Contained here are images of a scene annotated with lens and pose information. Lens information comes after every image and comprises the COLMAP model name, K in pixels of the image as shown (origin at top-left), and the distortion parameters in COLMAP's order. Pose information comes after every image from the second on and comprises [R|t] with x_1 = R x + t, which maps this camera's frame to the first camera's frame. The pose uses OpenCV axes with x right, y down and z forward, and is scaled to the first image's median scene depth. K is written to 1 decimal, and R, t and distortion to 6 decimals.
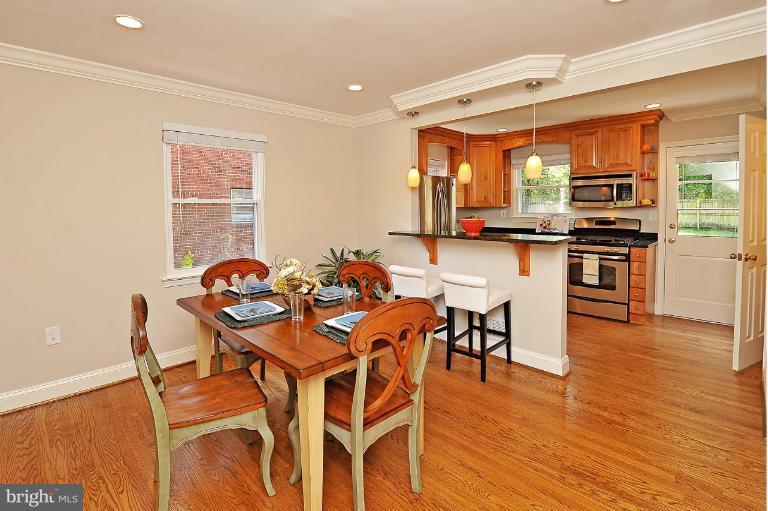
lens RADIAL K [[373.0, 0, 390.9], [0, 373.0, 222.2], [0, 0, 1]] dist [-0.001940, -0.001703]
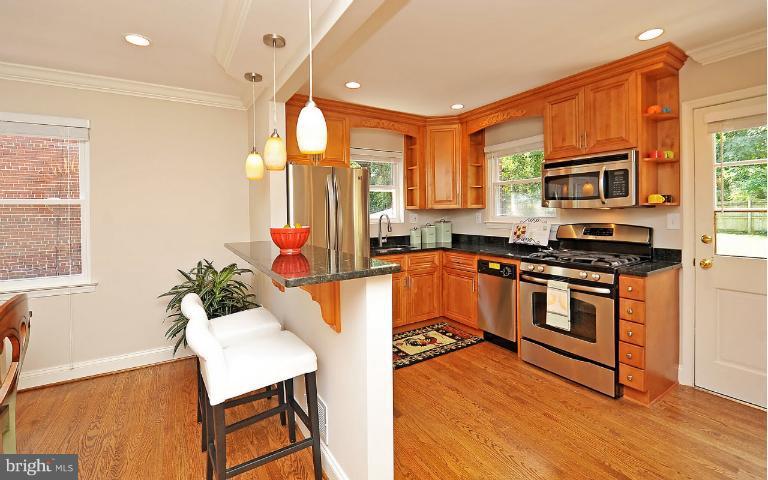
lens RADIAL K [[339.1, 0, 394.4], [0, 339.1, 214.2], [0, 0, 1]] dist [-0.011635, -0.002056]
pose [[0.975180, 0.000521, -0.221415, 0.386964], [-0.007127, 0.999553, -0.029036, -0.010179], [0.221301, 0.029893, 0.974747, 0.366440]]
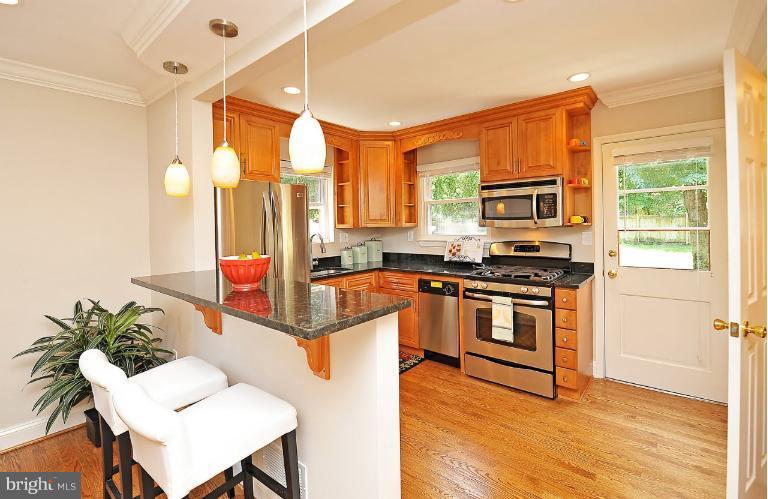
lens RADIAL K [[345.9, 0, 403.6], [0, 345.9, 227.2], [0, 0, 1]] dist [-0.012207, -0.000899]
pose [[0.995421, -0.008363, 0.095219, 0.295340], [0.011501, 0.999407, -0.032447, -0.022795], [-0.094892, 0.033393, 0.994927, 0.380715]]
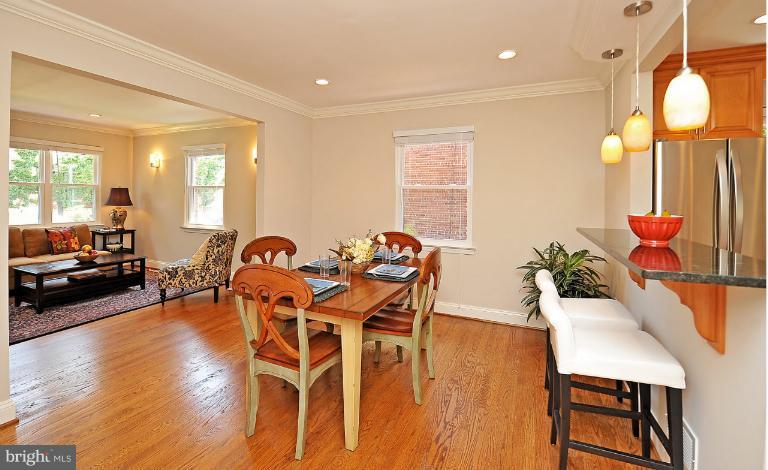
lens RADIAL K [[343.0, 0, 379.9], [0, 343.0, 197.3], [0, 0, 1]] dist [-0.016945, -0.002416]
pose [[0.349730, 0.017527, -0.936686, 0.406690], [-0.052580, 0.998616, -0.000946, -0.008978], [0.935374, 0.049582, 0.350168, 0.340947]]
